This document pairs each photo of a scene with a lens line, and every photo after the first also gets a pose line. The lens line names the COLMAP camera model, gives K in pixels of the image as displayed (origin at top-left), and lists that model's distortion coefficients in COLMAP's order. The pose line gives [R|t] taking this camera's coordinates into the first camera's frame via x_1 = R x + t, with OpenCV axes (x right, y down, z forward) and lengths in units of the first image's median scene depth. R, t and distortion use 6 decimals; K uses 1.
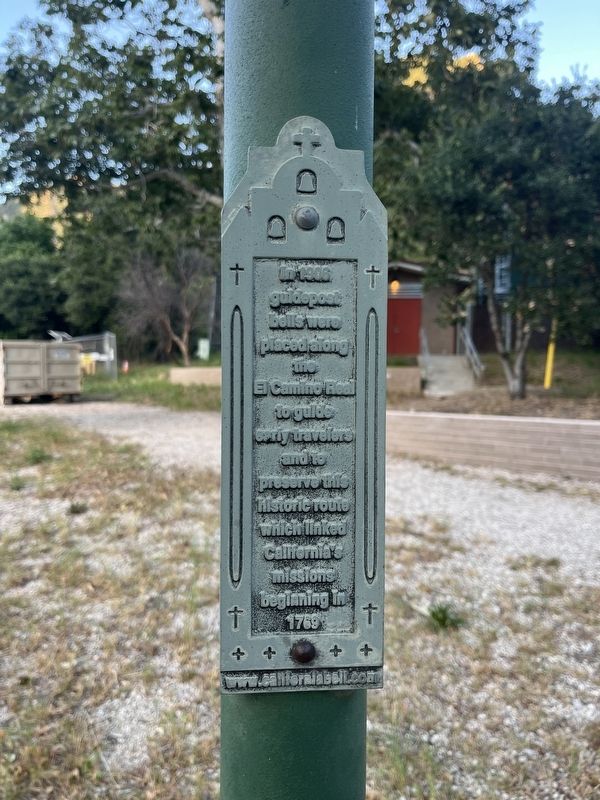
lens RADIAL K [[607.5, 0, 300.0], [0, 607.5, 400.0], [0, 0, 1]] dist [-0.004558, -0.005861]
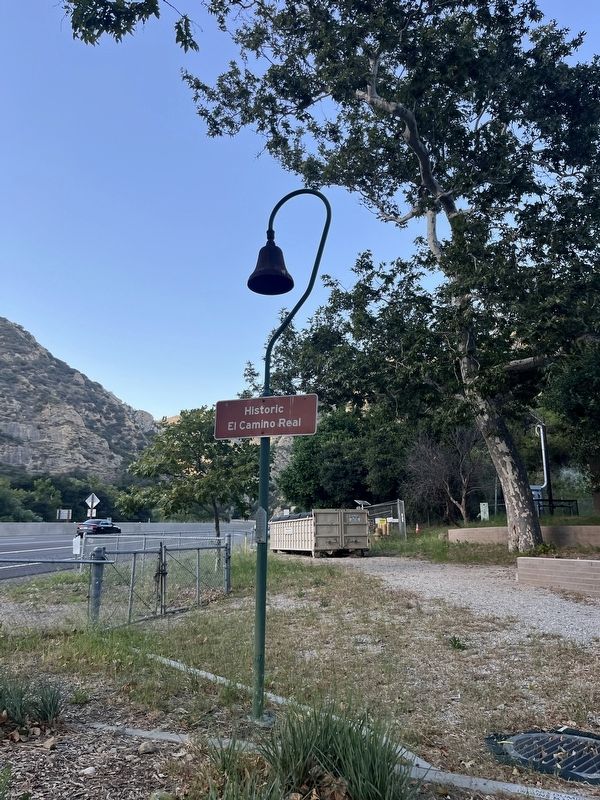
lens RADIAL K [[696.4, 0, 300.0], [0, 696.4, 400.0], [0, 0, 1]] dist [-0.162719, -0.003790]
pose [[0.868422, -0.087624, -0.488022, 0.198329], [-0.030789, 0.972831, -0.229459, 0.017002], [0.494869, 0.214293, 0.842130, -0.289541]]
